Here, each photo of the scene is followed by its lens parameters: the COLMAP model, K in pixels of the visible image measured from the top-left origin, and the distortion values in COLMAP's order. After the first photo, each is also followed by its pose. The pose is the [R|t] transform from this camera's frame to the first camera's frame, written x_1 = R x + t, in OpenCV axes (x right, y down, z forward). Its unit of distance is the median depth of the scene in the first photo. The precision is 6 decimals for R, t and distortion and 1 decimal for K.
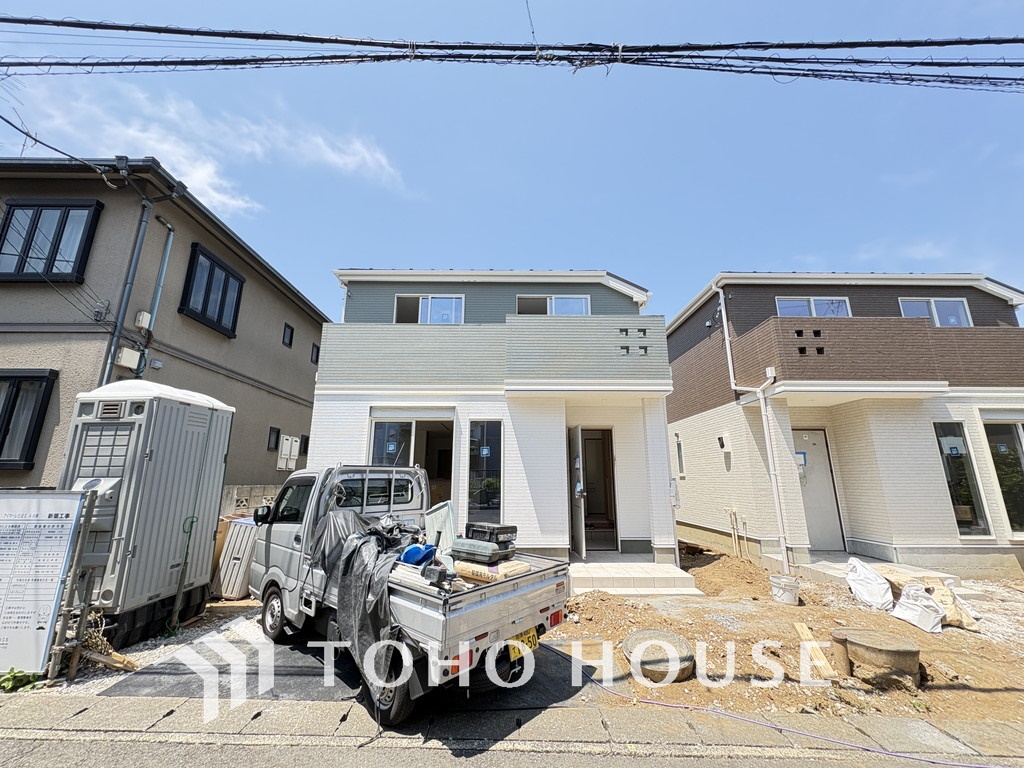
lens RADIAL K [[407.4, 0, 512.0], [0, 407.4, 384.0], [0, 0, 1]] dist [-0.000681, -0.000109]
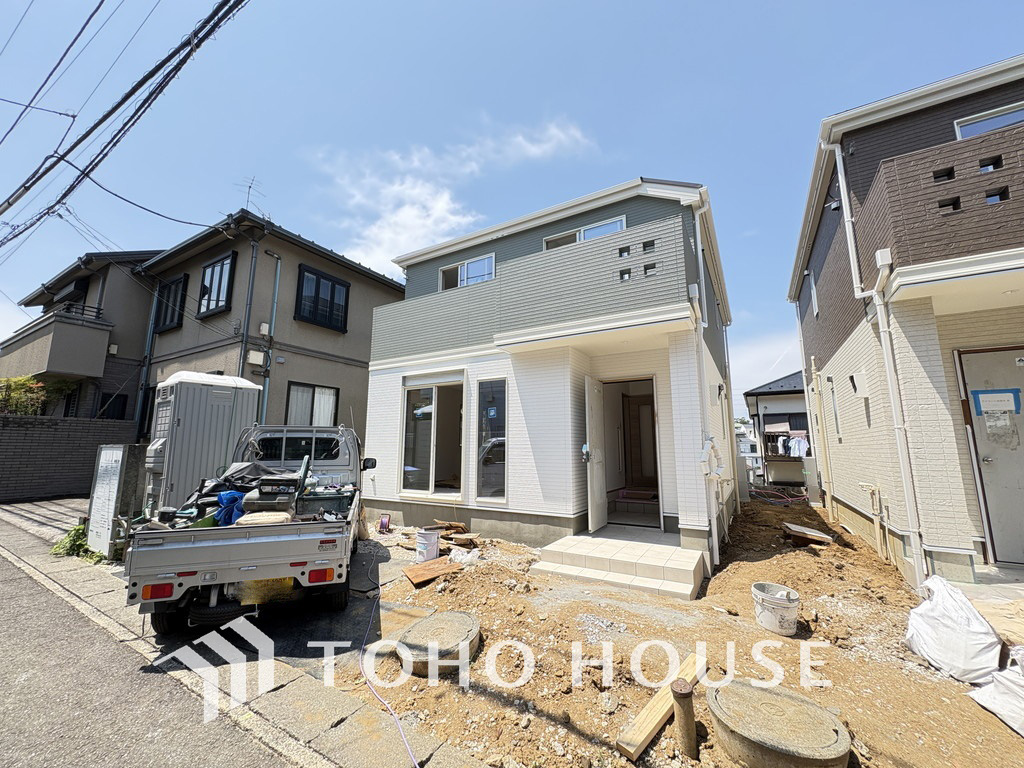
lens RADIAL K [[407.4, 0, 512.0], [0, 407.4, 384.0], [0, 0, 1]] dist [-0.000681, -0.000109]
pose [[0.855311, -0.080997, -0.511744, 0.456867], [0.117154, 0.992358, 0.038741, 0.065441], [0.504695, -0.093088, 0.858264, 0.202047]]
